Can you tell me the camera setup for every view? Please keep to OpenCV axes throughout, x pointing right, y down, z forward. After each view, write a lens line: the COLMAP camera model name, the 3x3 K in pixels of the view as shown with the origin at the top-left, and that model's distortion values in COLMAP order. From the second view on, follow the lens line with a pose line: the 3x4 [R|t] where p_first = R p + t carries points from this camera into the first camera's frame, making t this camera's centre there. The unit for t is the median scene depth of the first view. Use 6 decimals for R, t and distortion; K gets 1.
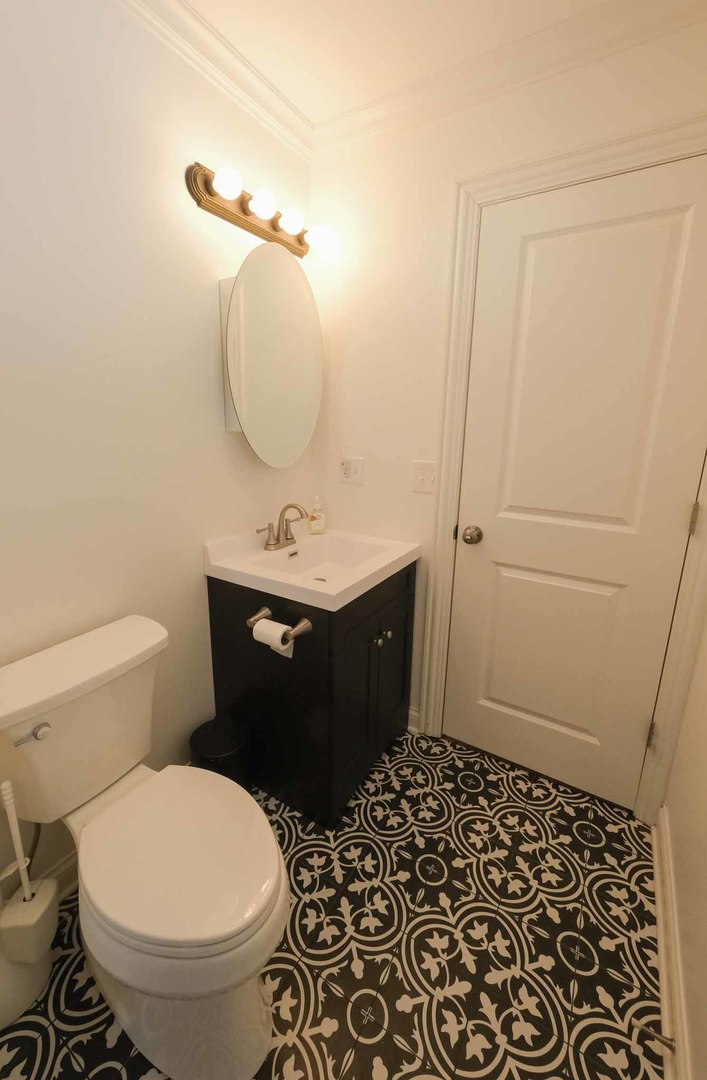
lens RADIAL K [[464.4, 0, 334.2], [0, 464.4, 539.1], [0, 0, 1]] dist [0.007815, -0.000310]
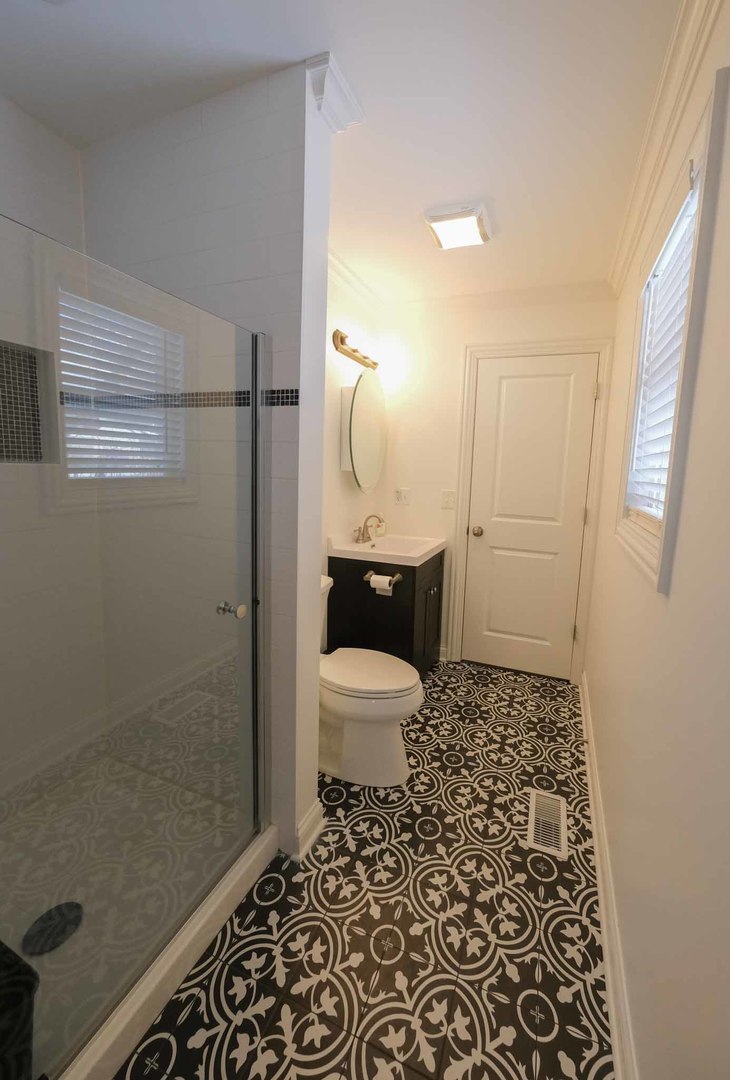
lens RADIAL K [[488.7, 0, 365.0], [0, 488.7, 540.0], [0, 0, 1]] dist [0.005582, 0.001160]
pose [[0.982760, -0.005173, 0.184811, -0.187217], [0.022584, 0.995482, -0.092231, 0.073581], [-0.183499, 0.094814, 0.978437, -0.293819]]
